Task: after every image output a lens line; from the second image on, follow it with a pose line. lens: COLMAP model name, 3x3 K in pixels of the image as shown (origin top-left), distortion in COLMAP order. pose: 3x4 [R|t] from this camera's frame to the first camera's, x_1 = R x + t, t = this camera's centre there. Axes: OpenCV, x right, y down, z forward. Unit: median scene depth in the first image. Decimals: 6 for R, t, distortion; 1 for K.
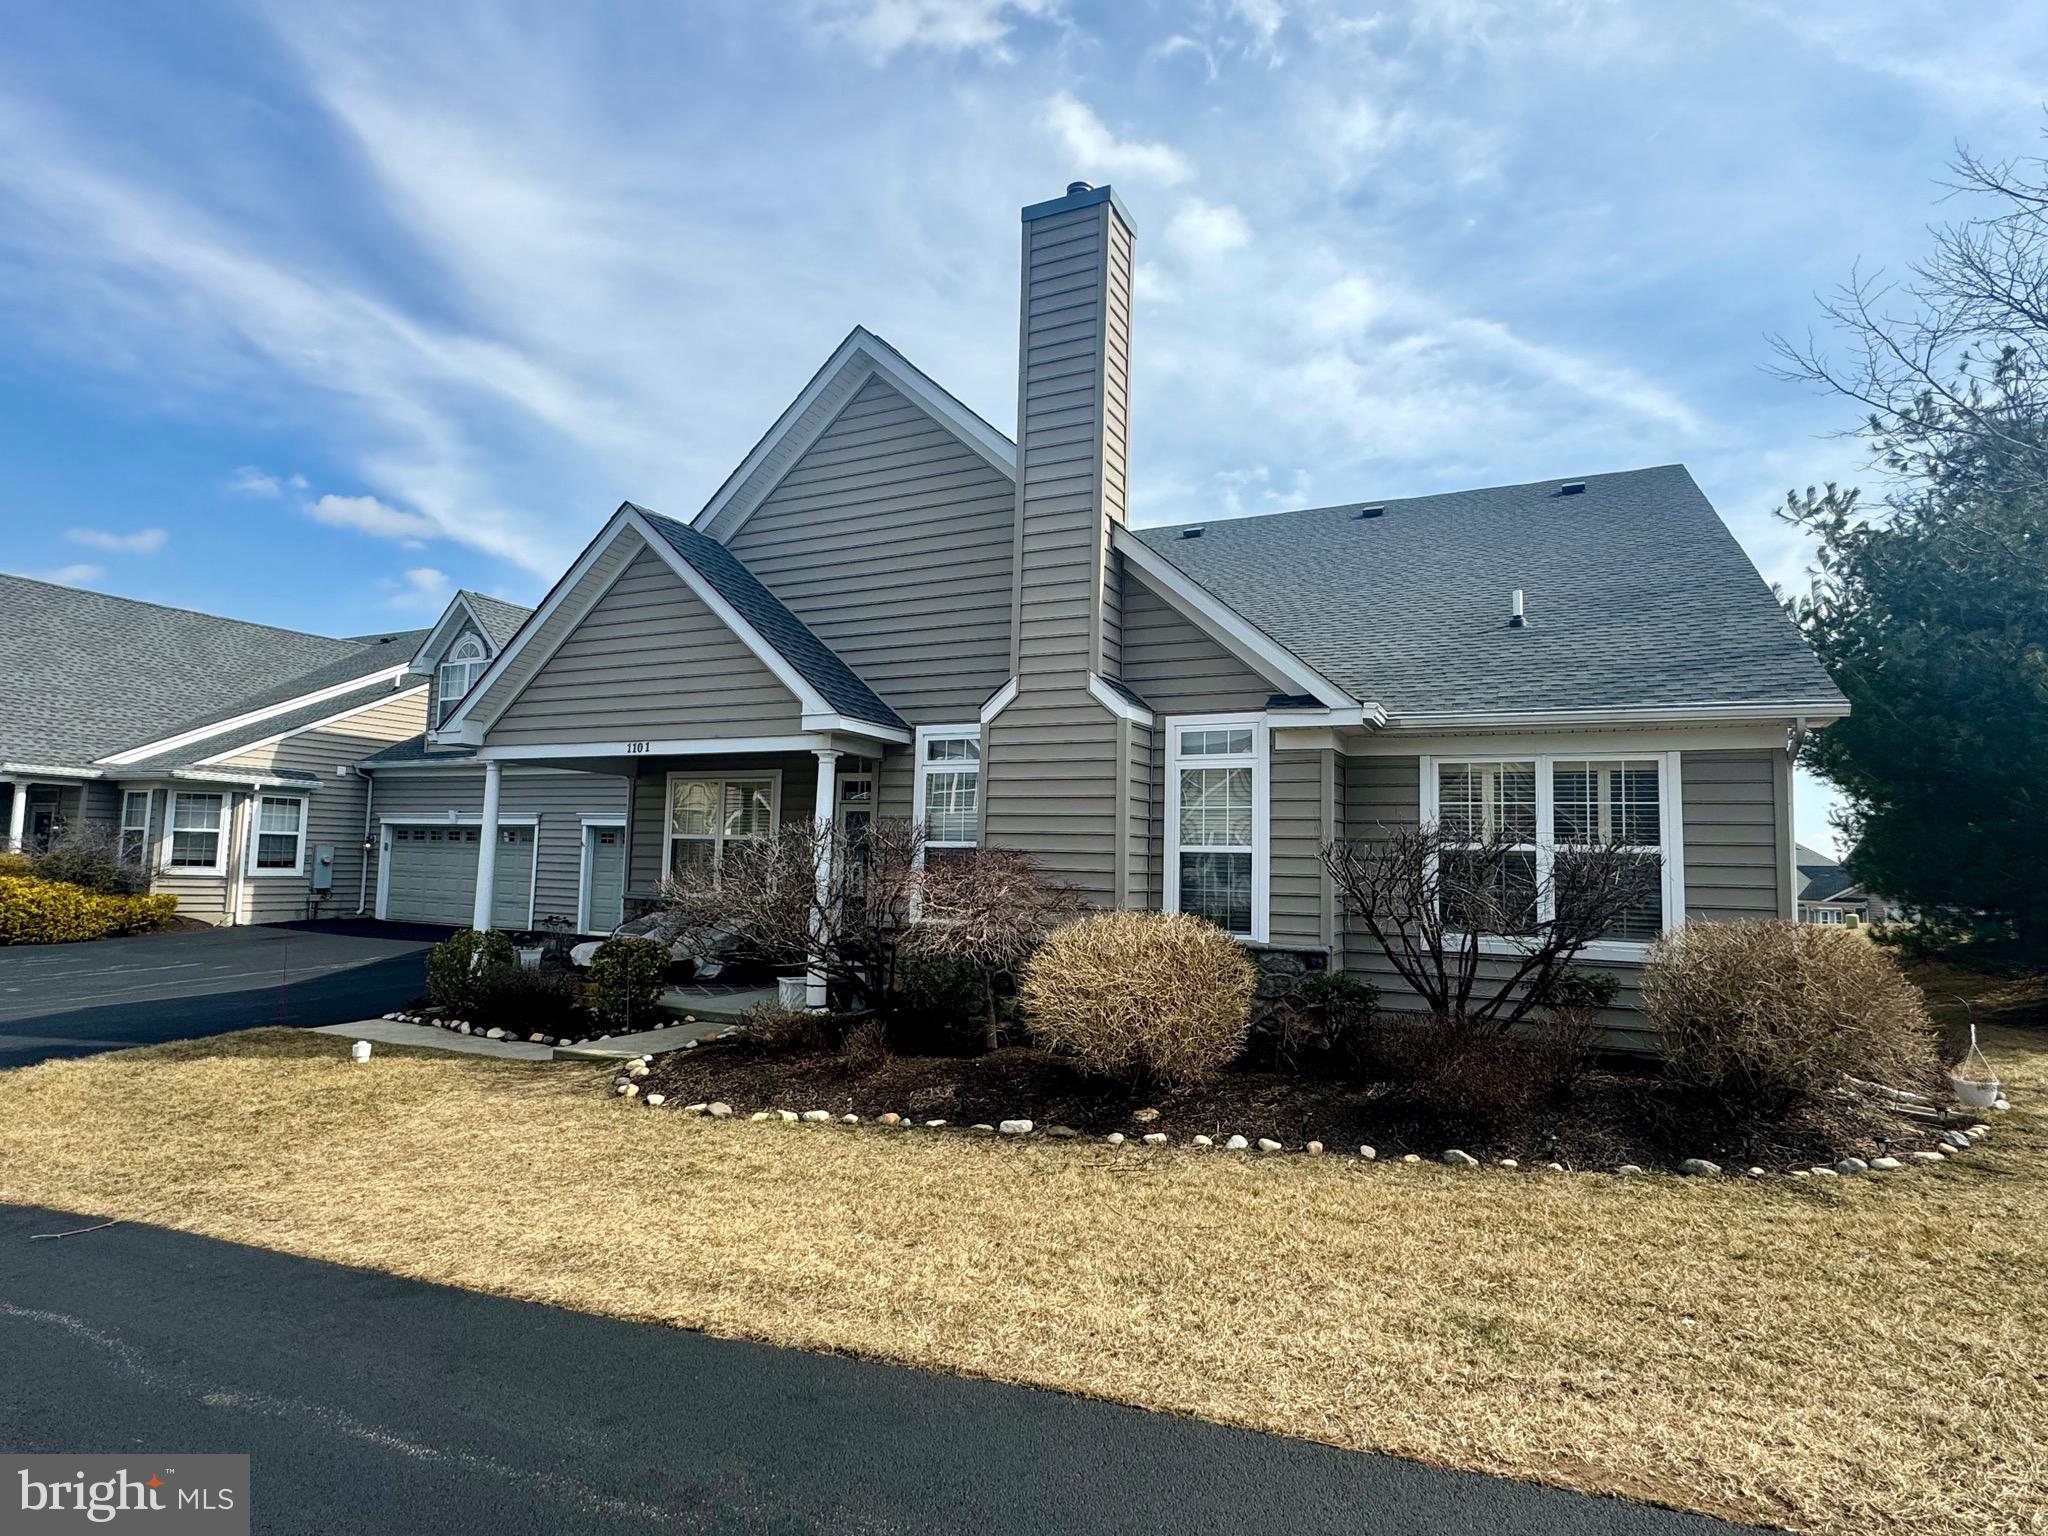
lens RADIAL K [[1068.1, 0, 1025.2], [0, 1068.1, 768.7], [0, 0, 1]] dist [-0.000937, 0.000468]
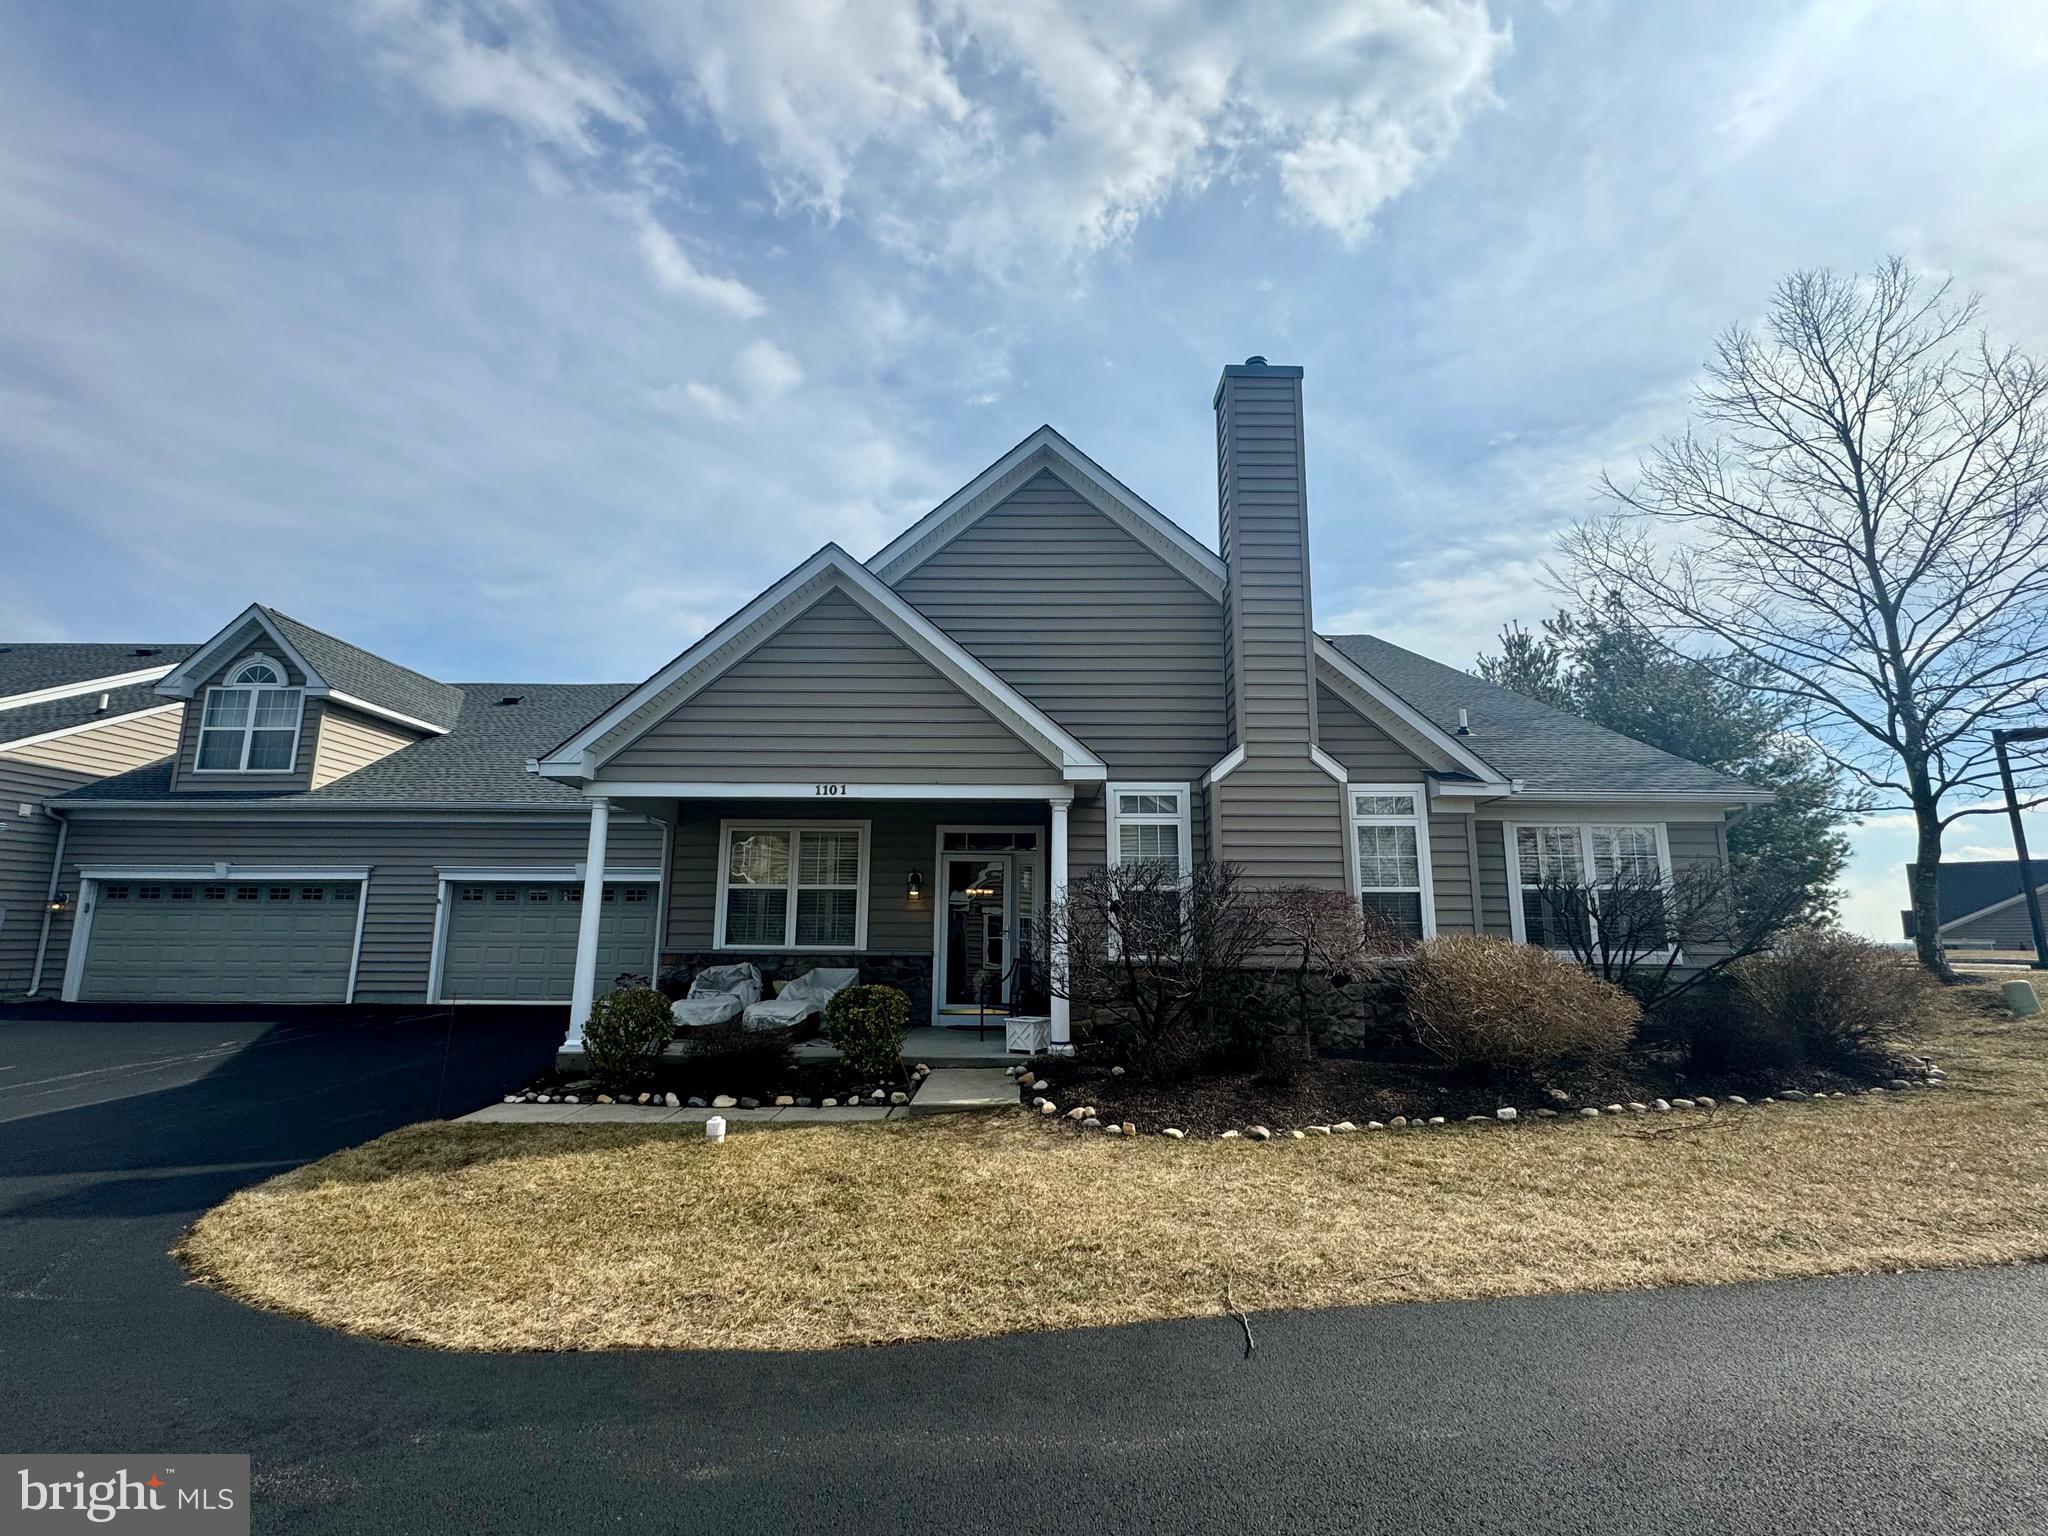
lens RADIAL K [[906.0, 0, 1023.9], [0, 906.0, 771.0], [0, 0, 1]] dist [-0.003229, -0.000239]
pose [[0.896839, 0.057852, 0.438558, -0.550175], [-0.021767, 0.995982, -0.086870, 0.030066], [-0.441821, 0.068362, 0.894495, 0.174718]]
